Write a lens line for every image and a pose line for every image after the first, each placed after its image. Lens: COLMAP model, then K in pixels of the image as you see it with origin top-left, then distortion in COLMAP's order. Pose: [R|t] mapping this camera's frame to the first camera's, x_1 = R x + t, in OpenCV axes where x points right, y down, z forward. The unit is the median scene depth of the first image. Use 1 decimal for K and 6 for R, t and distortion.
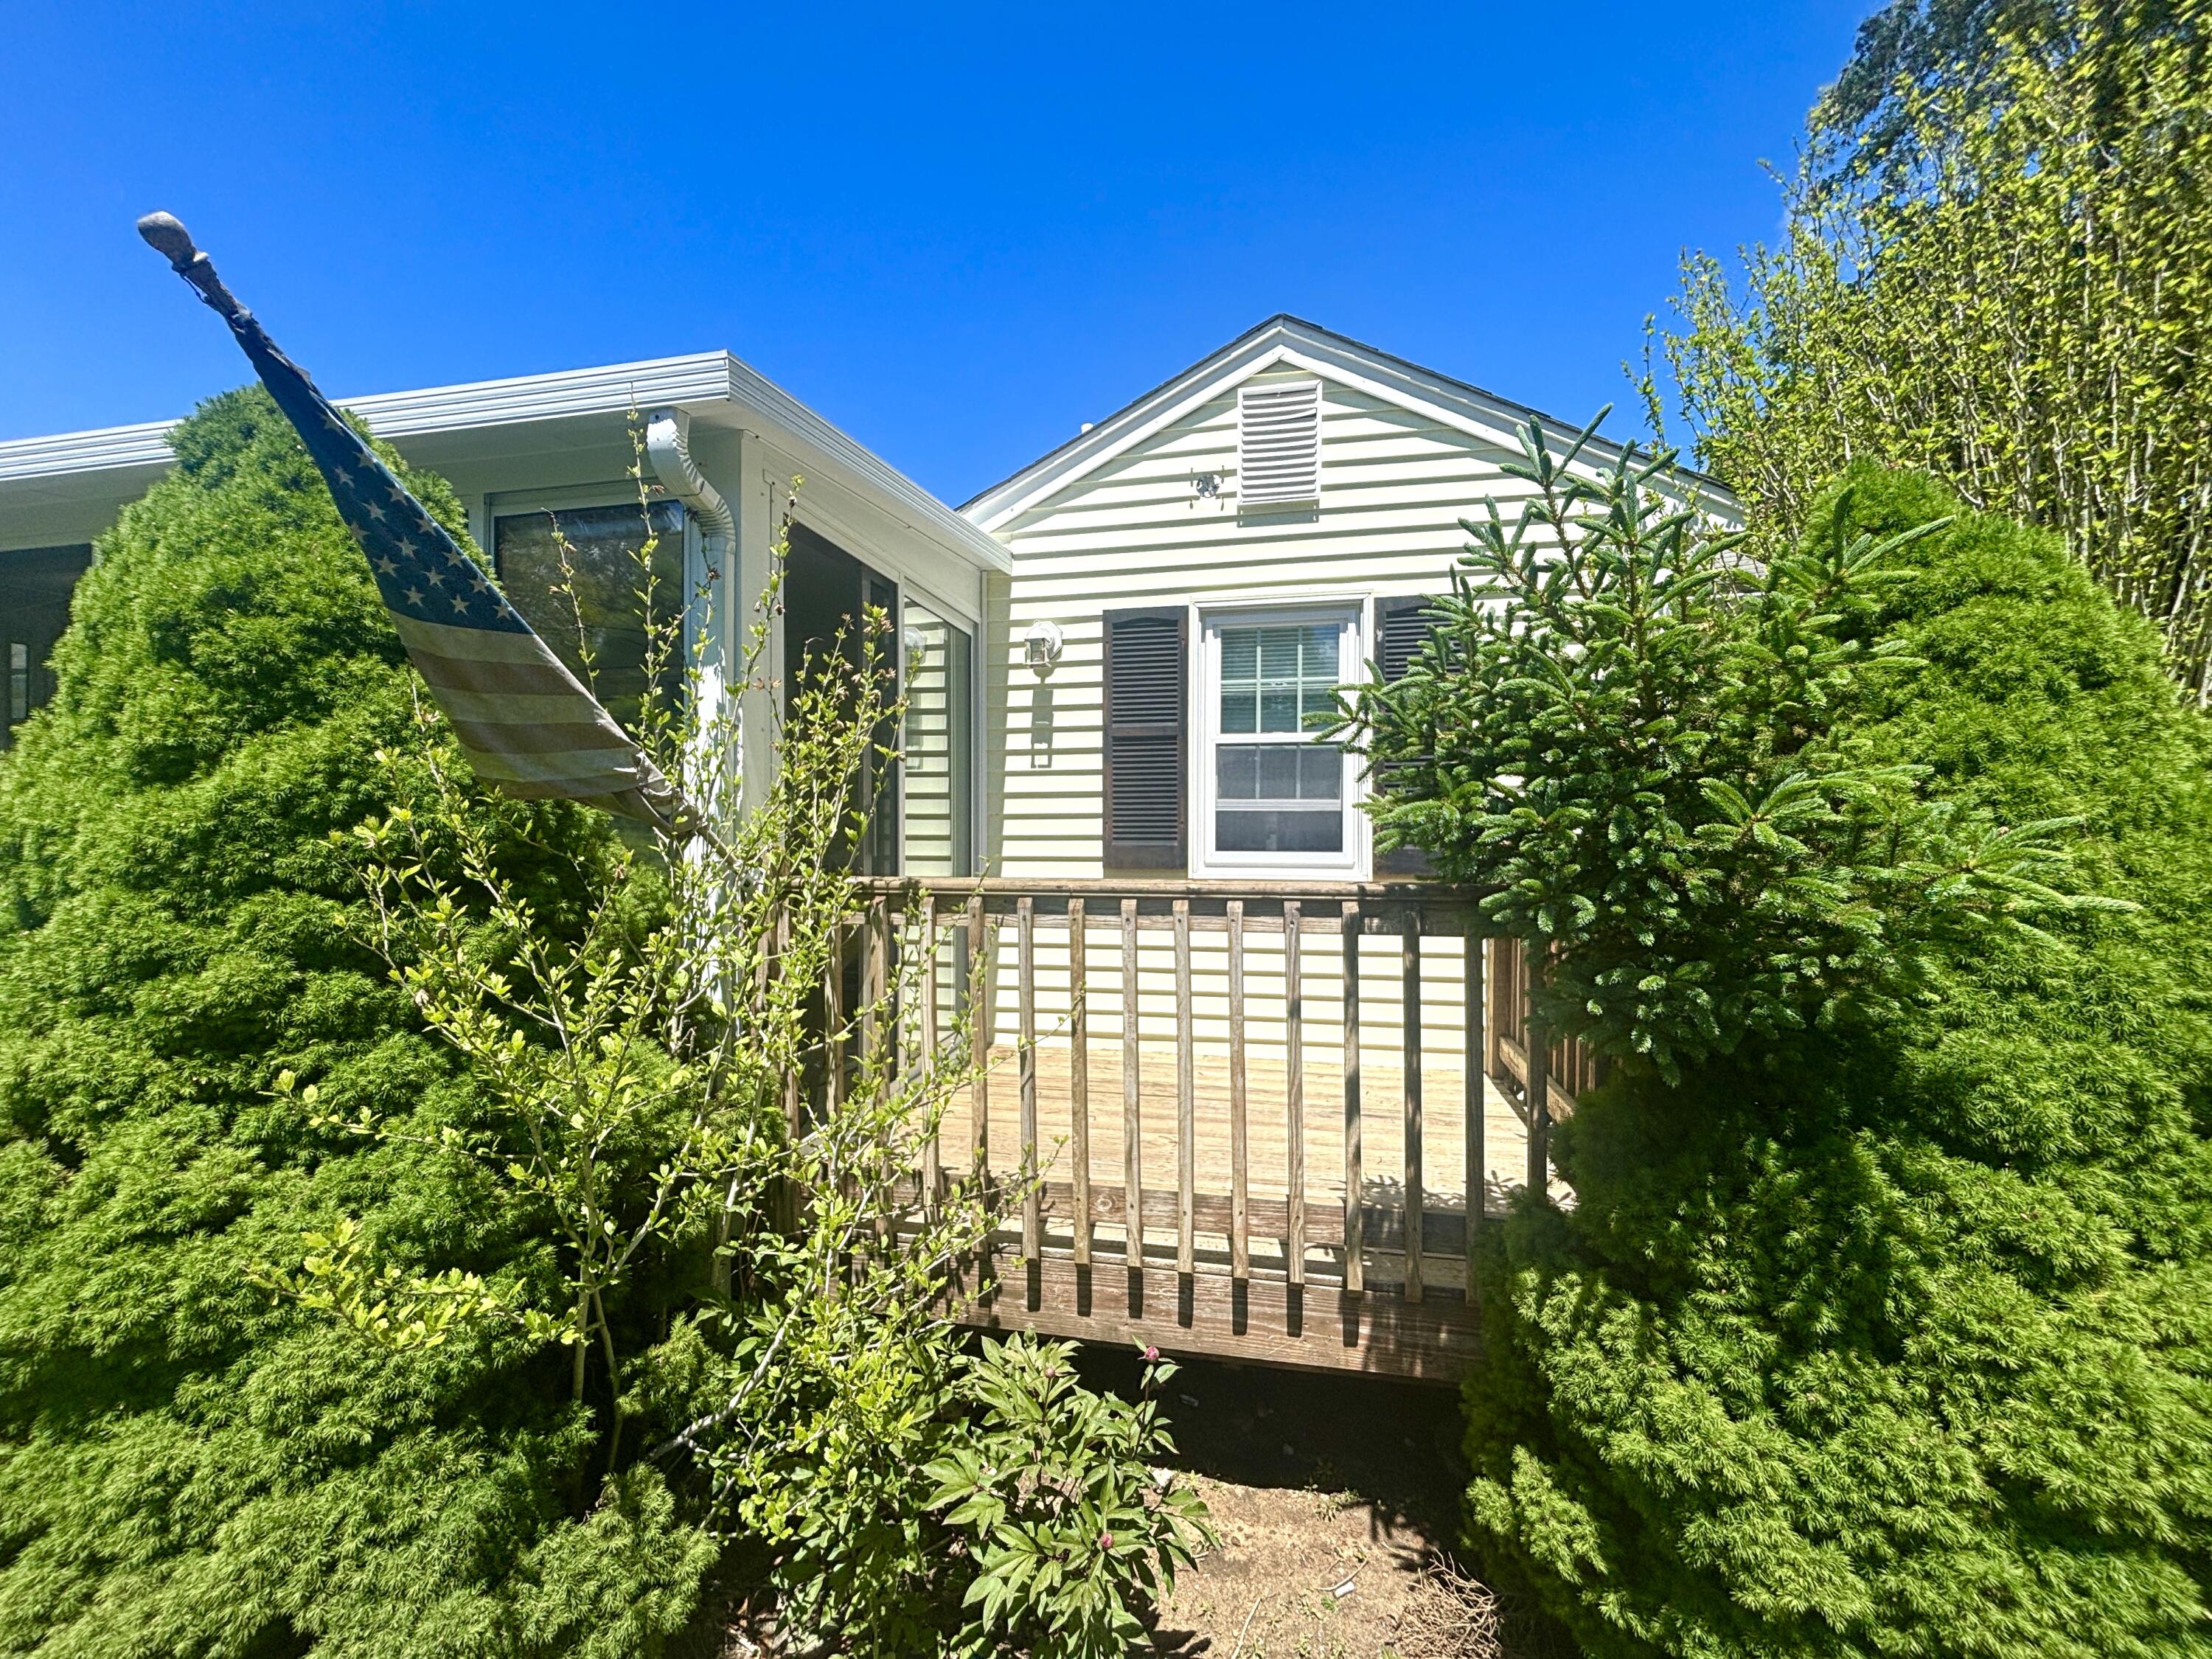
lens RADIAL K [[889.3, 0, 1102.1], [0, 889.3, 836.6], [0, 0, 1]] dist [-0.003525, 0.002386]
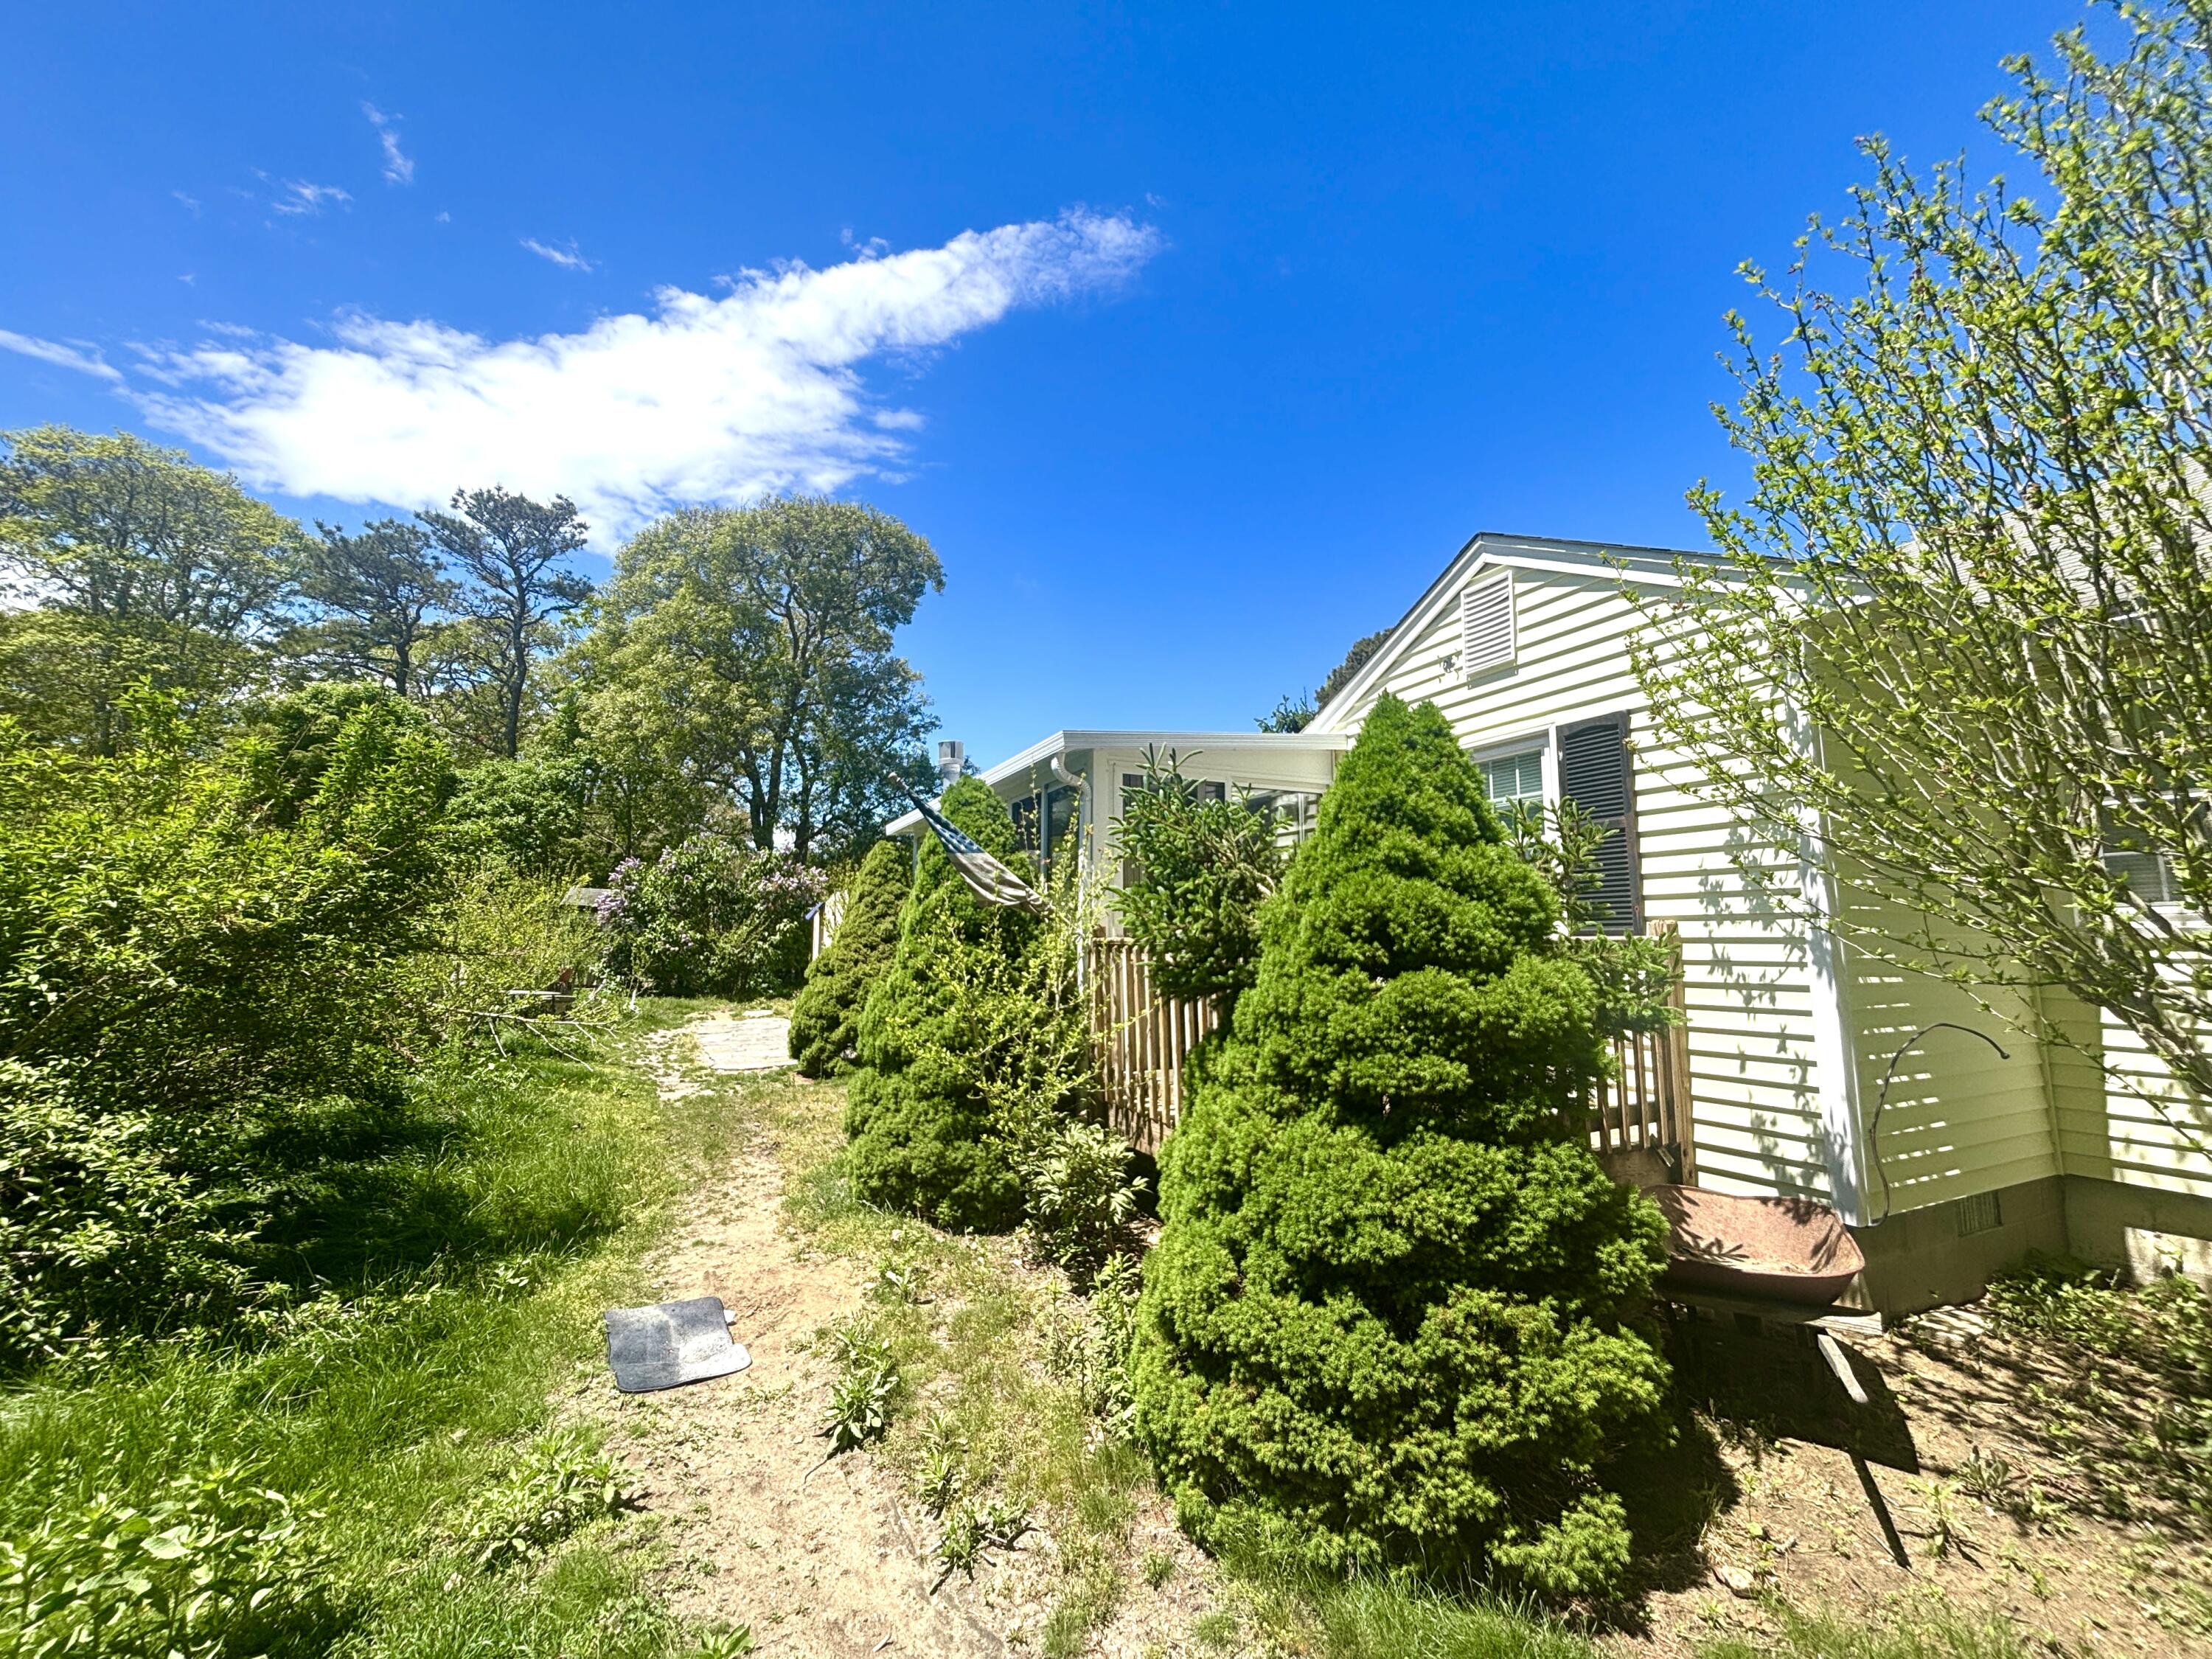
lens RADIAL K [[889.3, 0, 1108.5], [0, 889.3, 833.5], [0, 0, 1]] dist [-0.003525, 0.002386]
pose [[0.613043, -0.095164, -0.784297, 2.243842], [-0.006983, 0.992028, -0.125828, 0.100417], [0.790019, 0.082615, 0.607491, -0.588632]]
